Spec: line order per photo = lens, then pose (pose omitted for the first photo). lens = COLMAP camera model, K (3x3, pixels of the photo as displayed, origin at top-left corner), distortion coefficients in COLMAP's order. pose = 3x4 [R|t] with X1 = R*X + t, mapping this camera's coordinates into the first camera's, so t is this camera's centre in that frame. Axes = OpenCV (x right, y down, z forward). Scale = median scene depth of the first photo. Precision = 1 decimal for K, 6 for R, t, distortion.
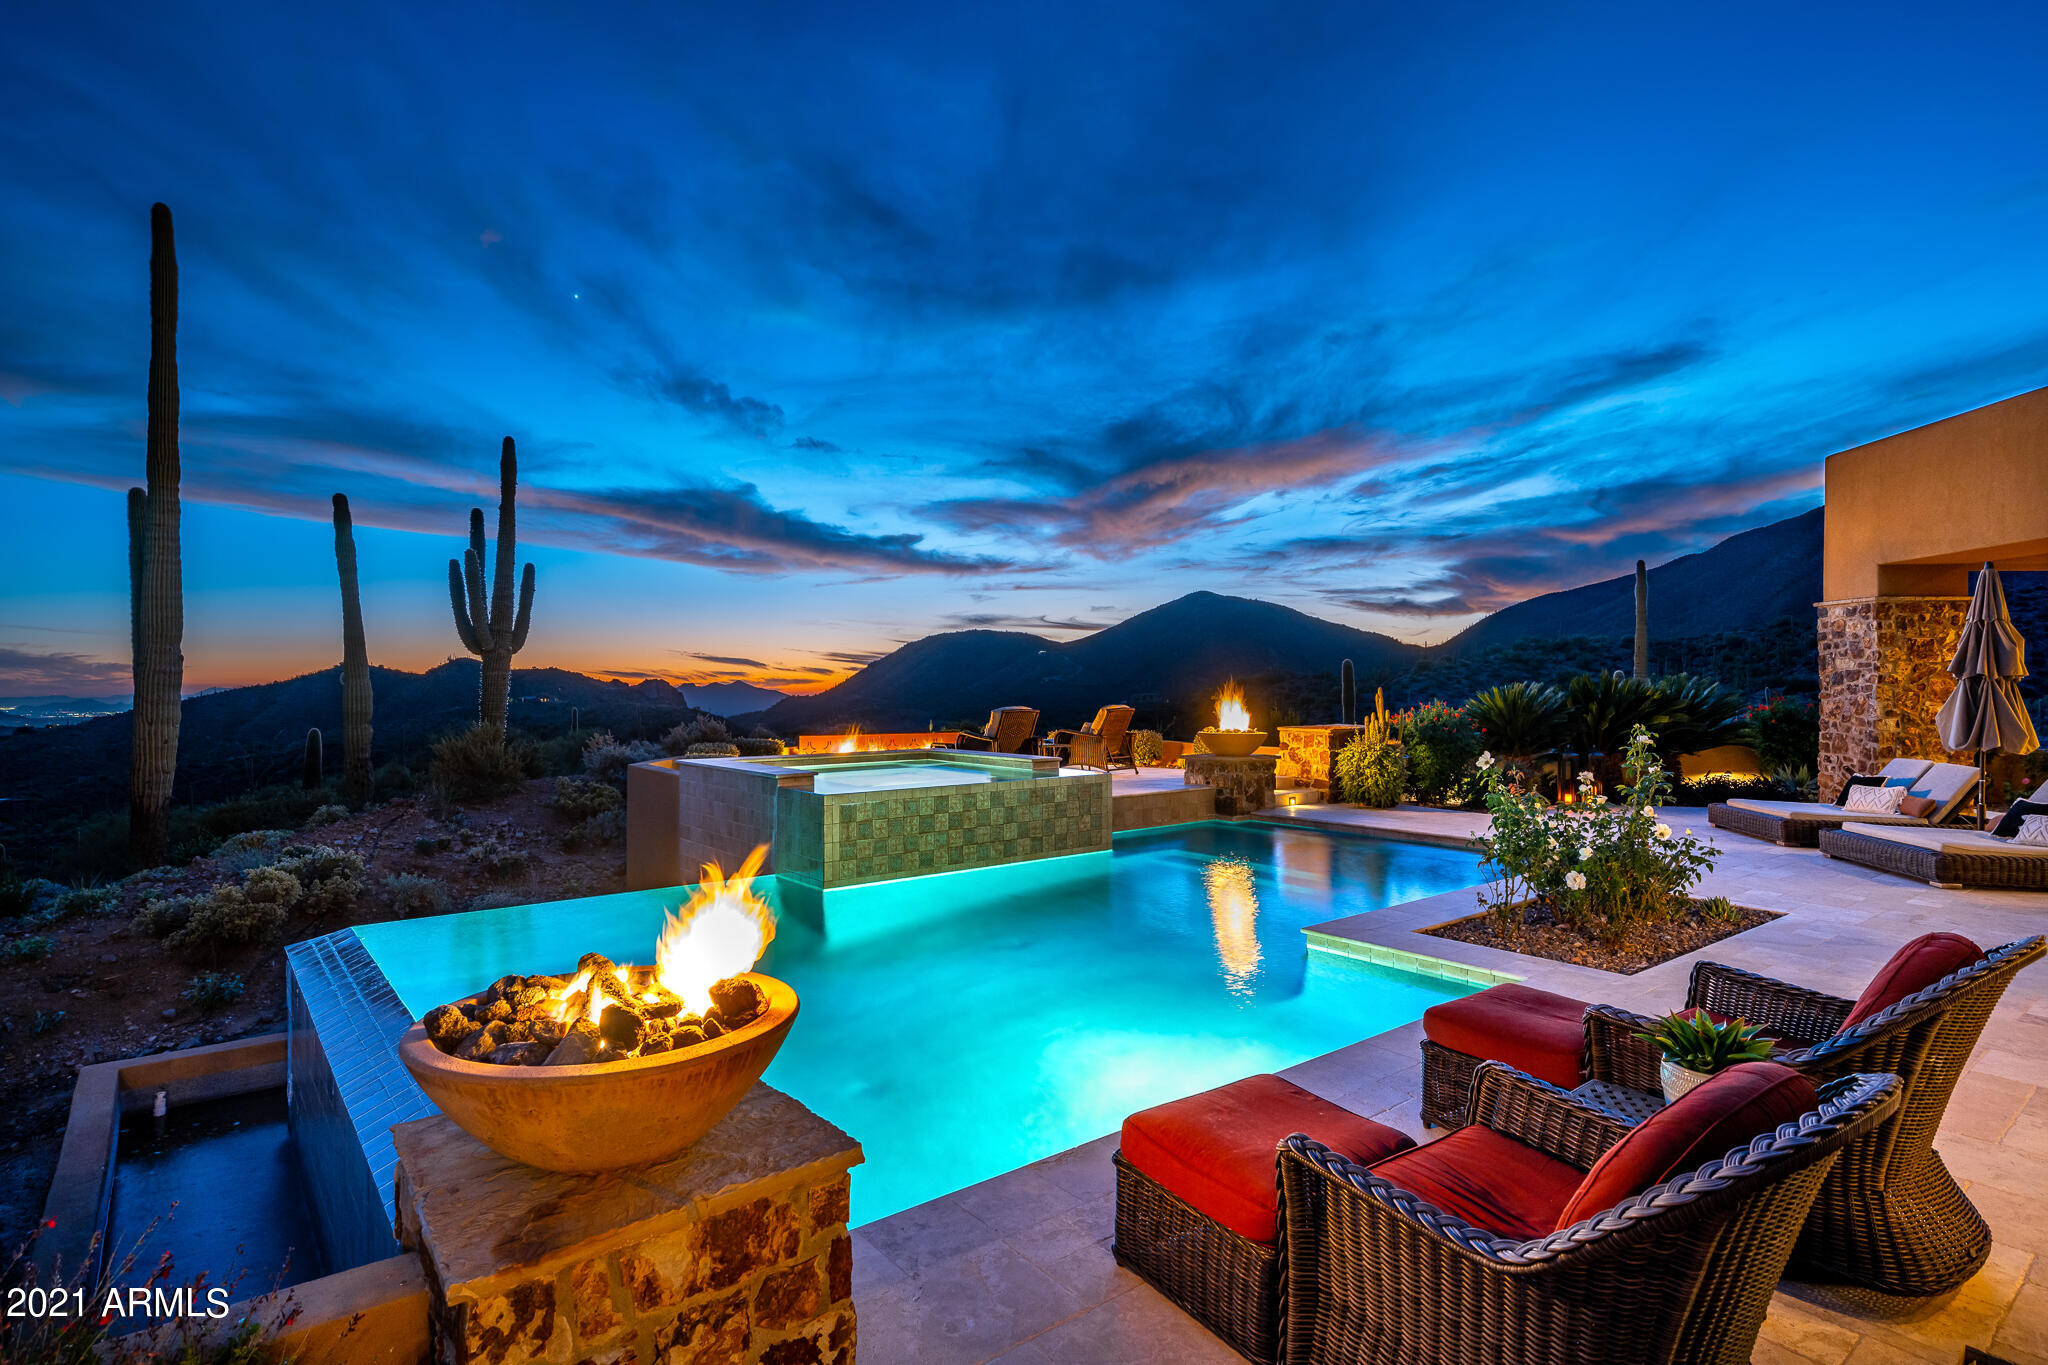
lens RADIAL K [[1054.2, 0, 1014.5], [0, 1054.2, 595.8], [0, 0, 1]] dist [0.001708, 0.000327]
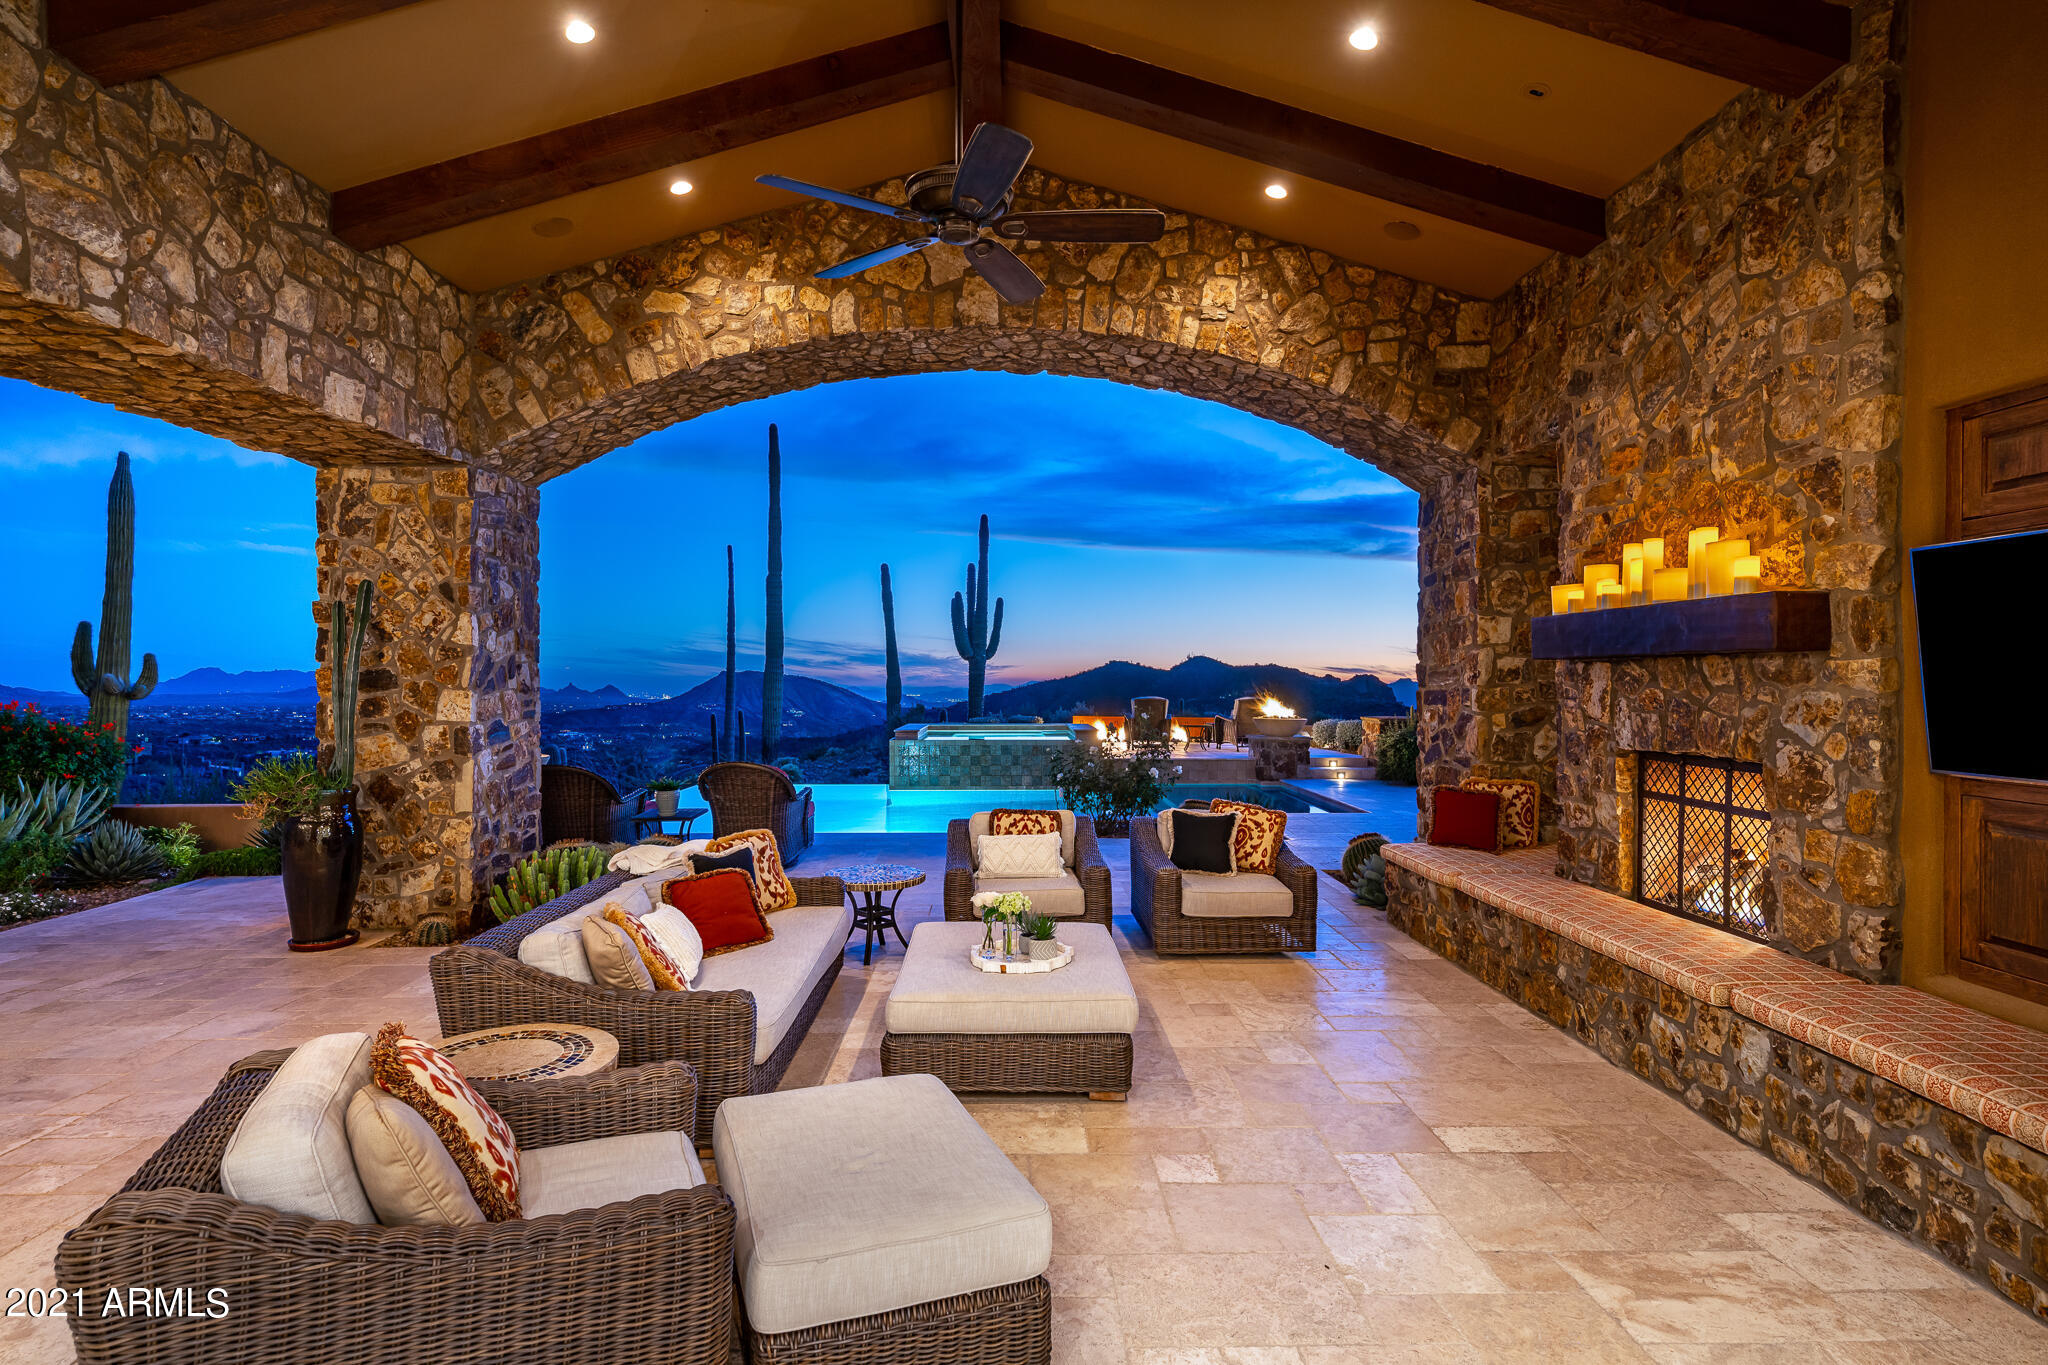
lens RADIAL K [[1035.9, 0, 1026.8], [0, 1035.9, 684.7], [0, 0, 1]] dist [0.000158, 0.000082]
pose [[0.793449, 0.005835, -0.608608, 0.740576], [0.048177, 0.996214, 0.072360, -0.018782], [0.606726, -0.086735, 0.790165, -0.188352]]
